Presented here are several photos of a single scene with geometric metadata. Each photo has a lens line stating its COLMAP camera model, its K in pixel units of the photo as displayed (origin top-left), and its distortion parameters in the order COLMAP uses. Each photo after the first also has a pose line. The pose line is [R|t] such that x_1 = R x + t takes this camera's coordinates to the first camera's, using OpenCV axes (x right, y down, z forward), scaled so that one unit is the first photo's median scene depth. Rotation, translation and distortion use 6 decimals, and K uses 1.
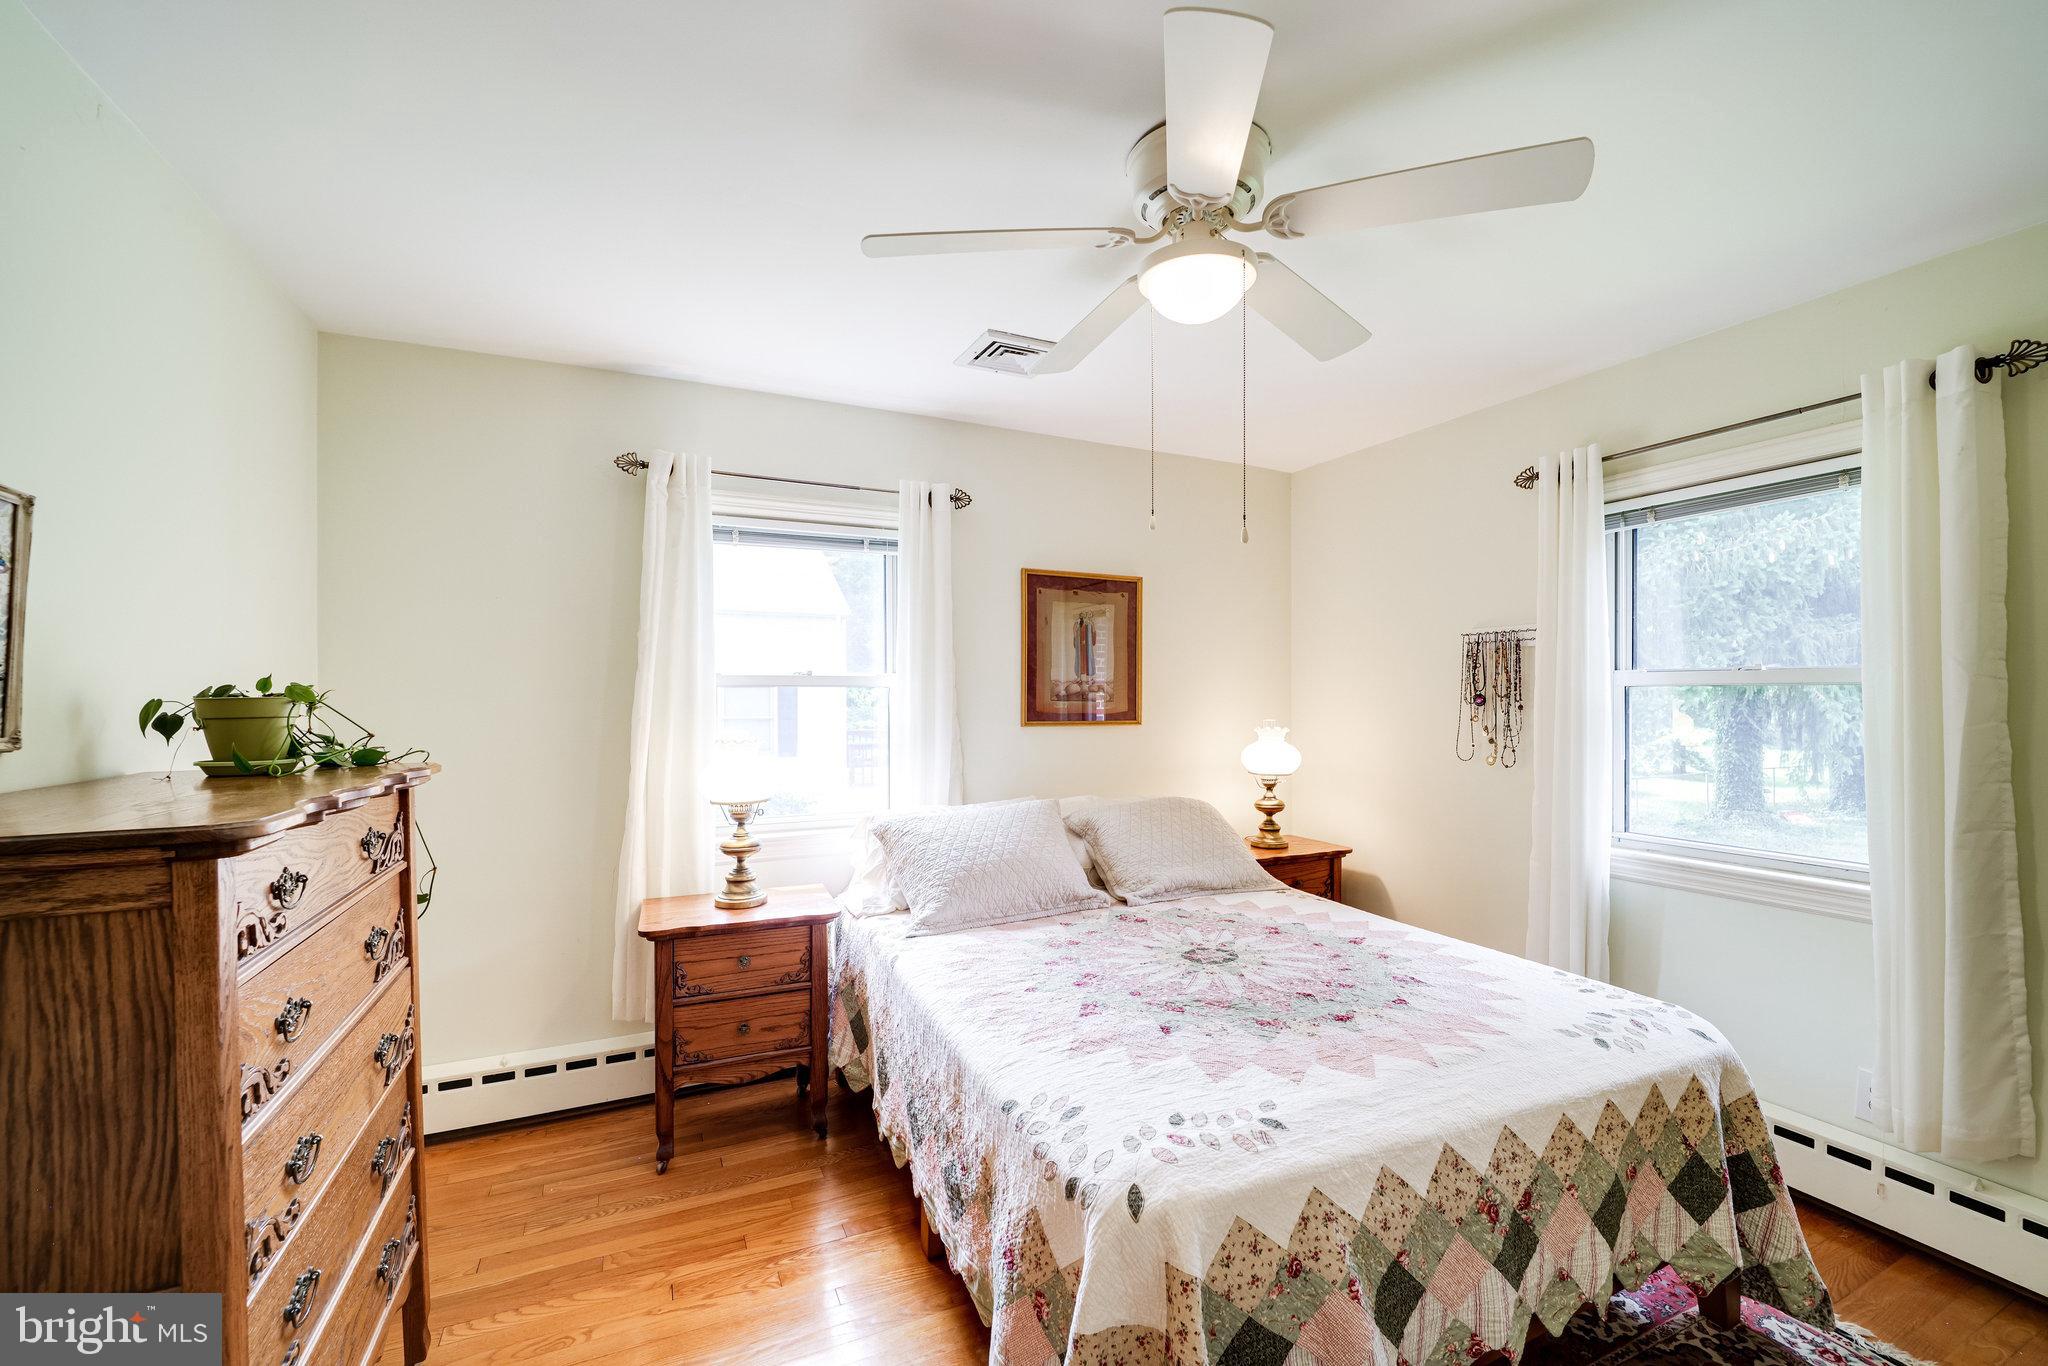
lens RADIAL K [[828.4, 0, 1019.1], [0, 828.4, 685.6], [0, 0, 1]] dist [-0.001899, -0.010576]
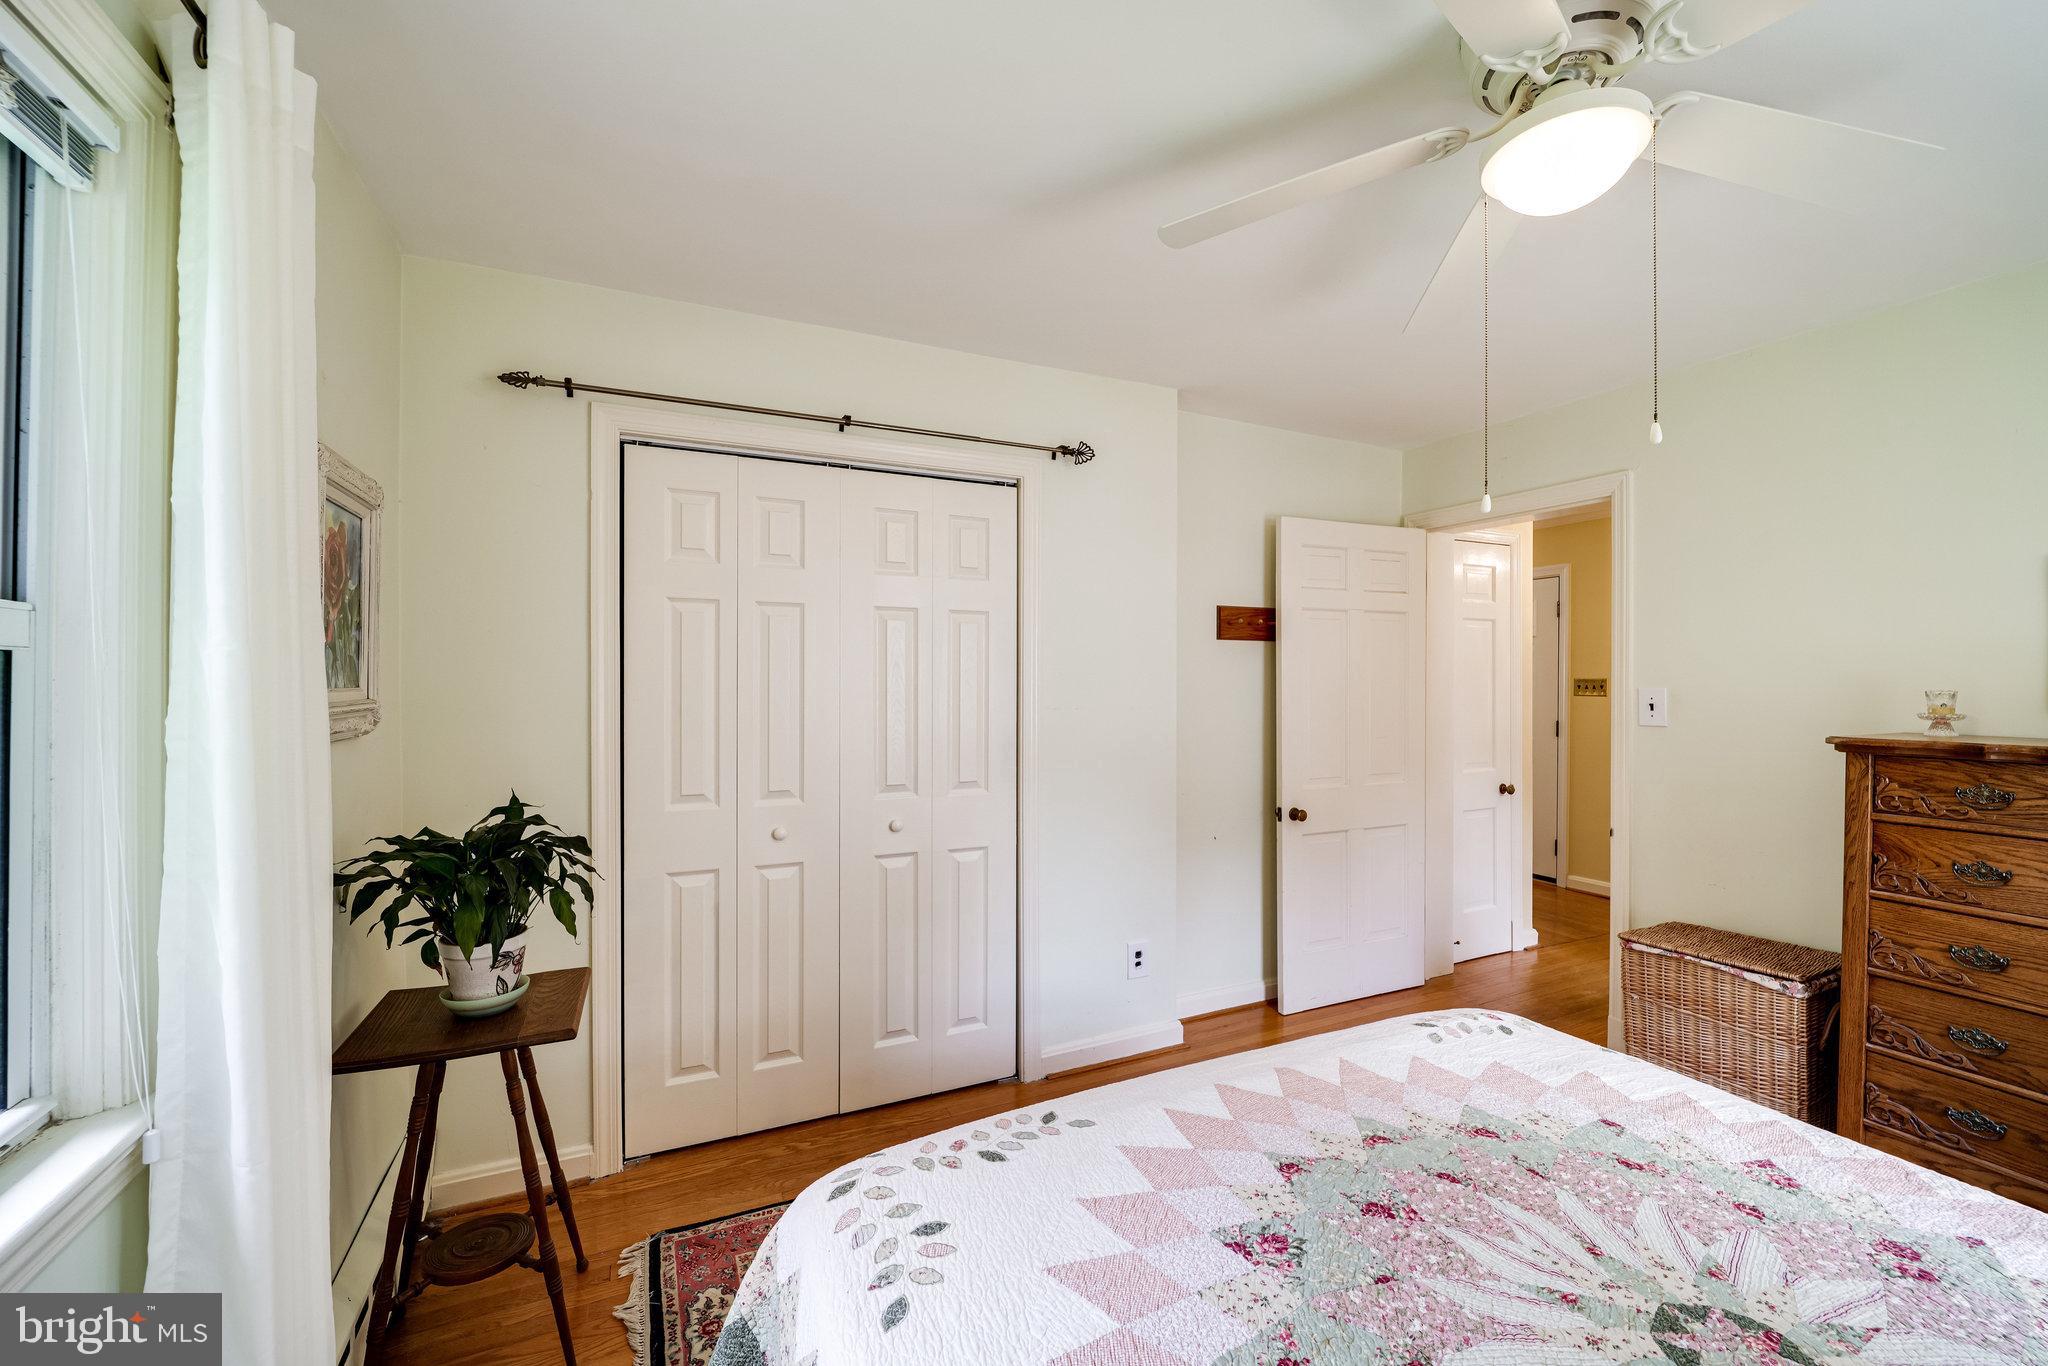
lens RADIAL K [[828.4, 0, 1019.1], [0, 828.4, 685.6], [0, 0, 1]] dist [-0.001899, -0.010576]
pose [[-0.999997, 0.000379, -0.002332, 0.645380], [0.000383, 0.999998, -0.001828, 0.016724], [0.002332, -0.001829, -0.999996, 1.572979]]
